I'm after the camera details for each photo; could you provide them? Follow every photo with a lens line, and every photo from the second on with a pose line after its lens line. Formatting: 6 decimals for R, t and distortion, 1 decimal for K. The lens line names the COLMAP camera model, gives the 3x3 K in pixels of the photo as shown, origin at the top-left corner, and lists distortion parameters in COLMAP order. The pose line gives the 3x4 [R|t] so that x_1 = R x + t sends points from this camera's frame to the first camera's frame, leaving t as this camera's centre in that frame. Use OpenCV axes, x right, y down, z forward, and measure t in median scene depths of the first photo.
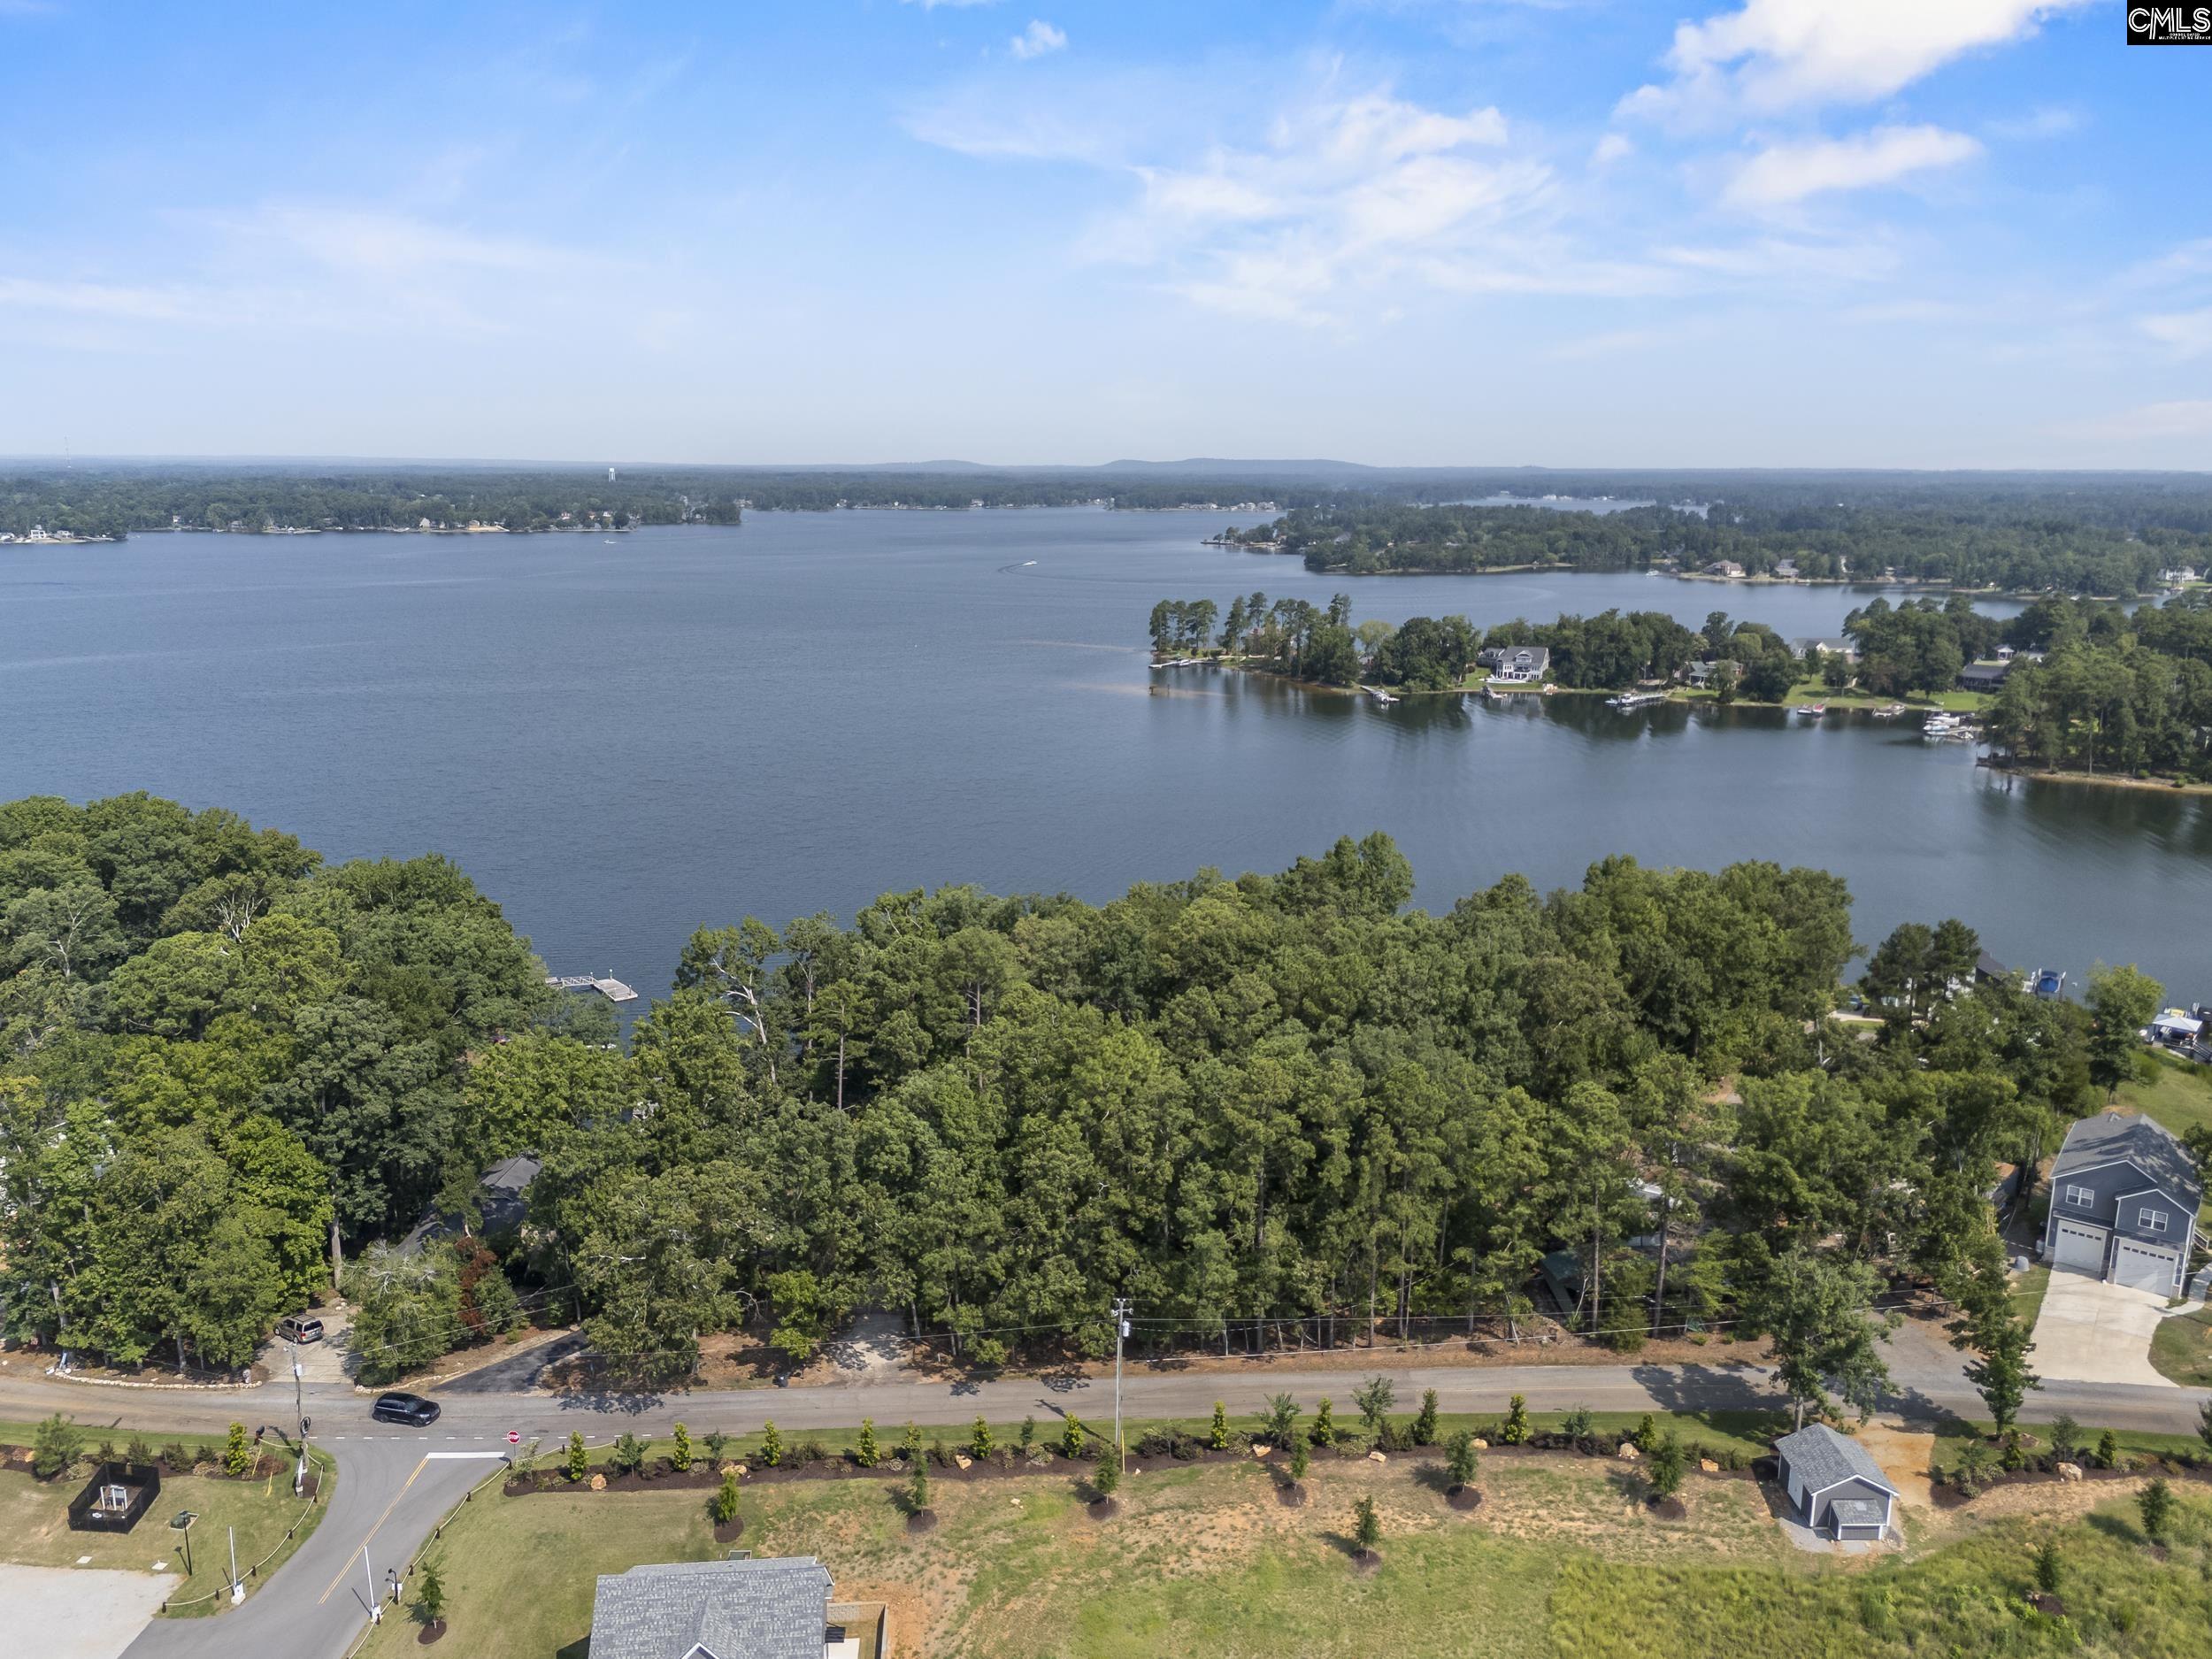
lens RADIAL K [[1597.9, 0, 1106.0], [0, 1597.9, 829.5], [0, 0, 1]] dist [0.072350, -0.065782]
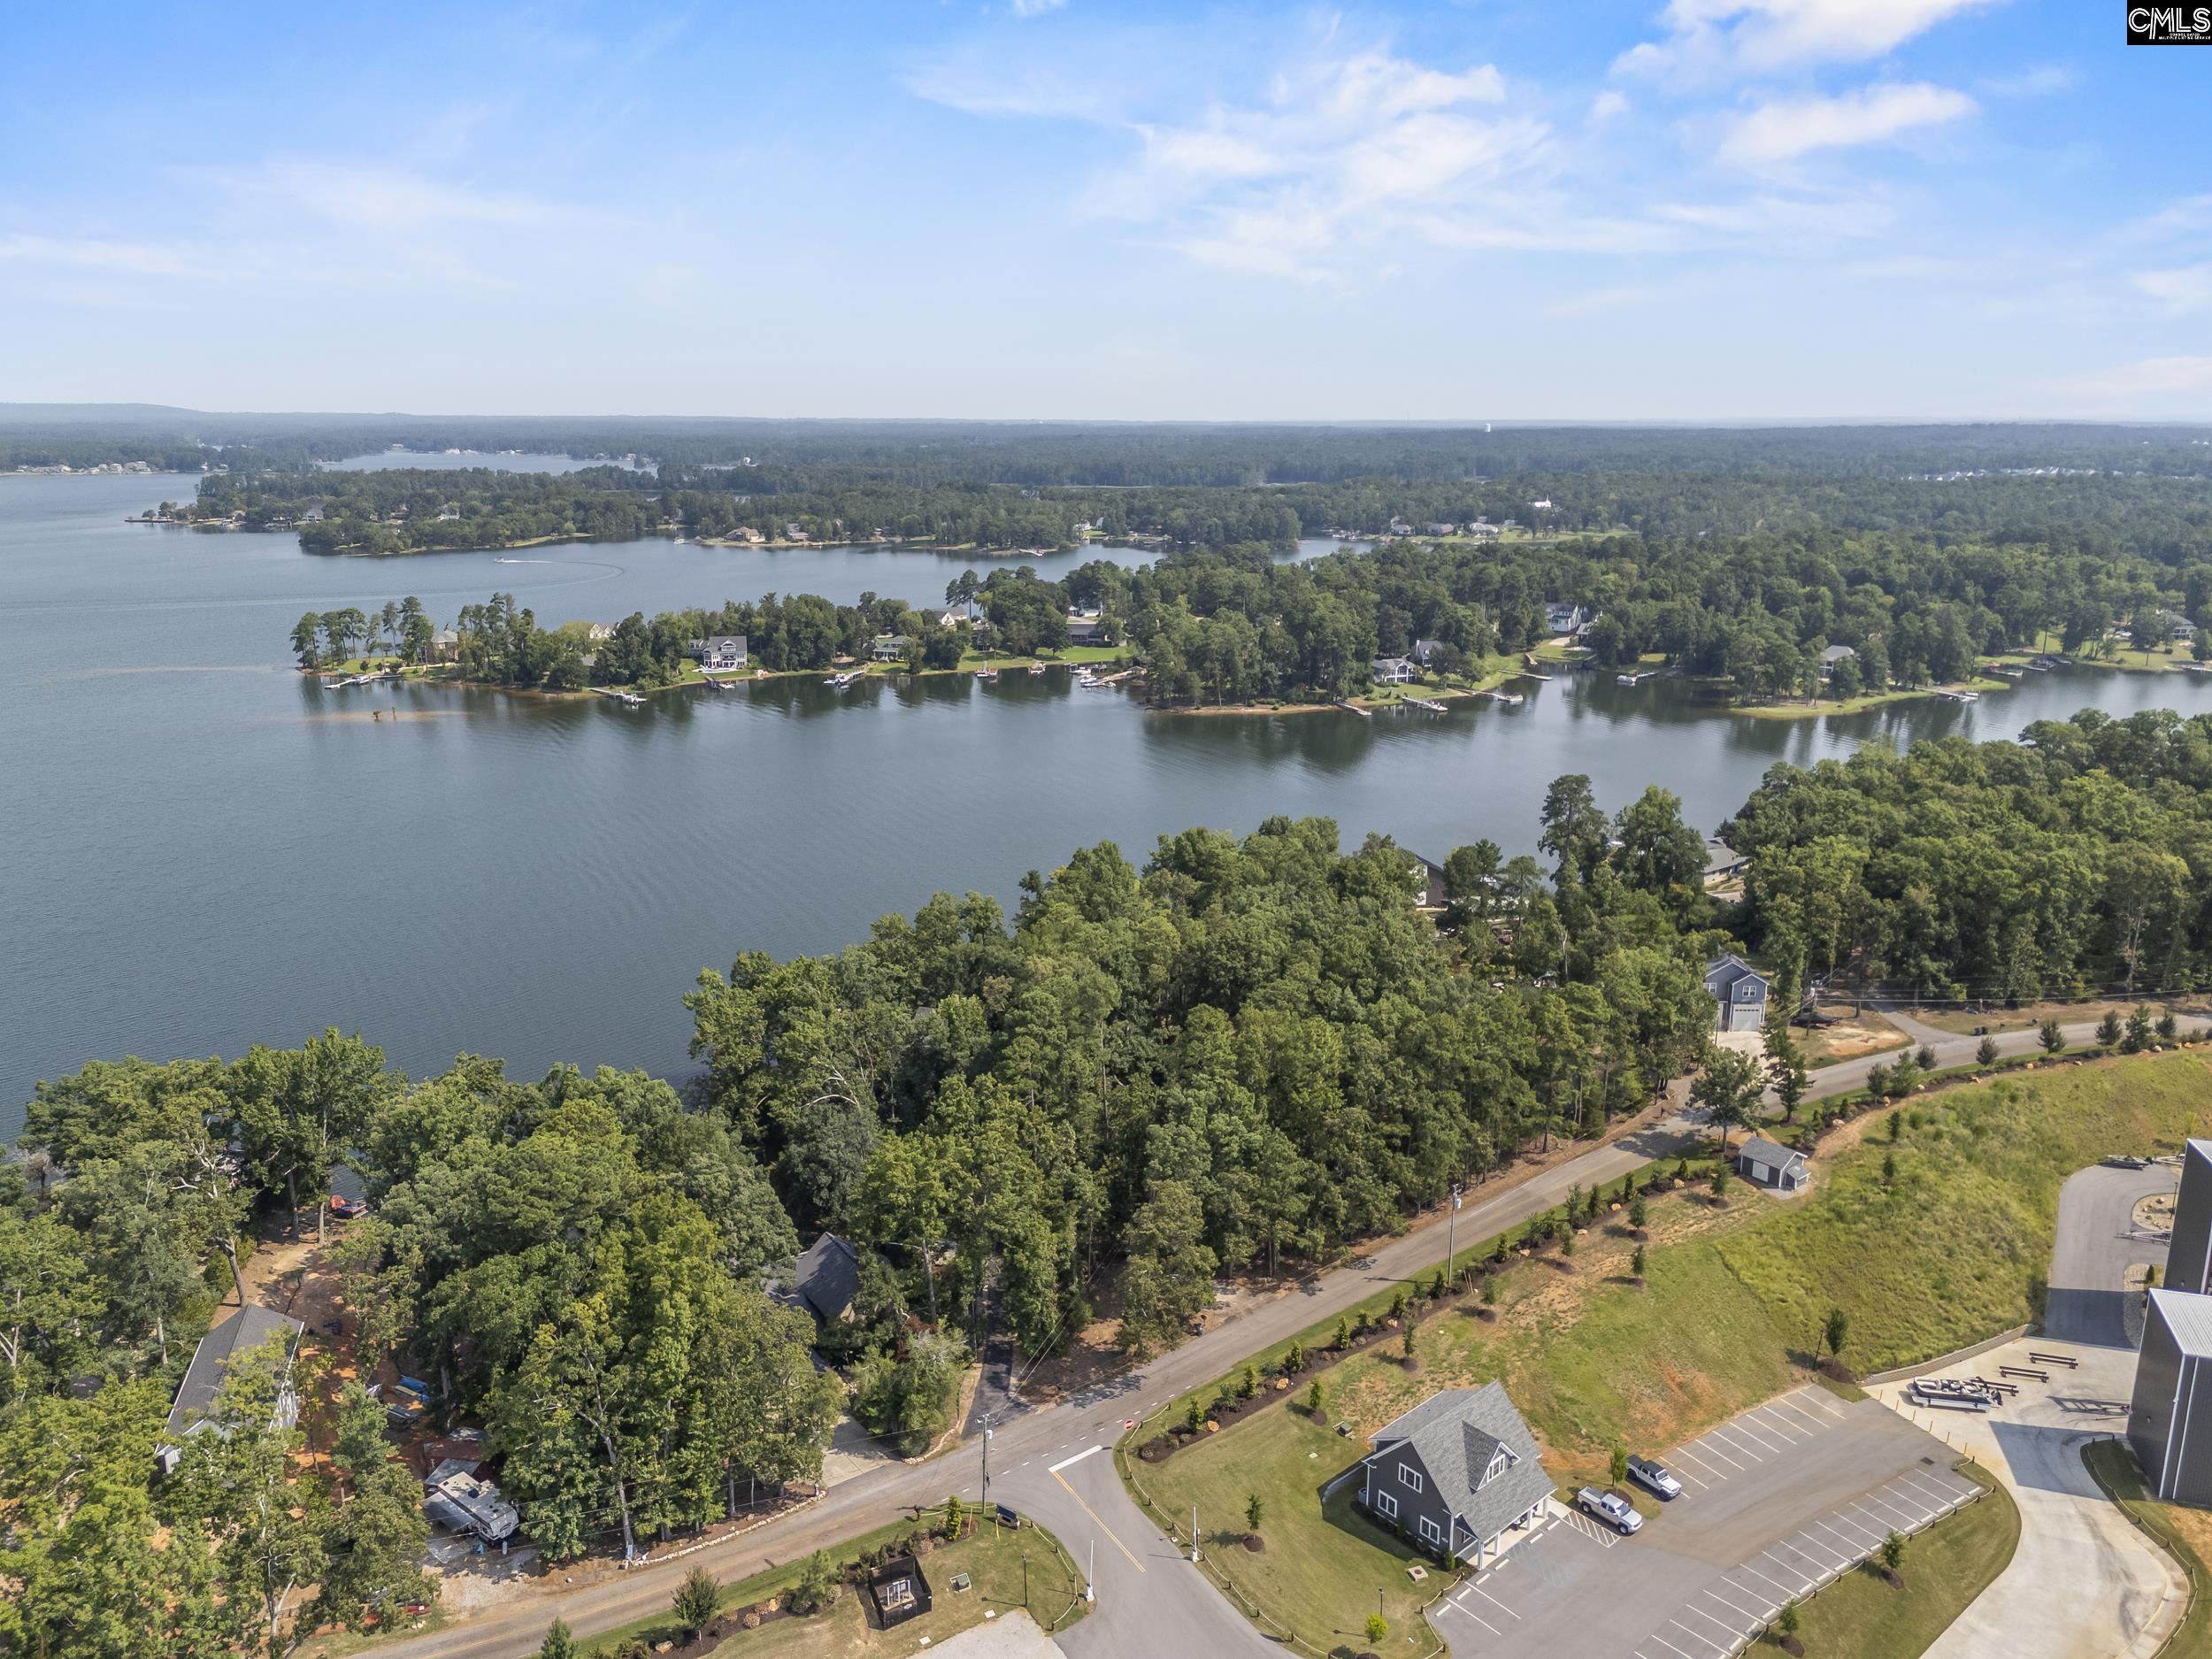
lens RADIAL K [[1597.9, 0, 1106.0], [0, 1597.9, 829.5], [0, 0, 1]] dist [0.072350, -0.065782]
pose [[0.796098, -0.154757, 0.585045, -0.189349], [0.137305, 0.987728, 0.074438, -0.033509], [-0.589385, 0.021070, 0.807577, -0.004786]]
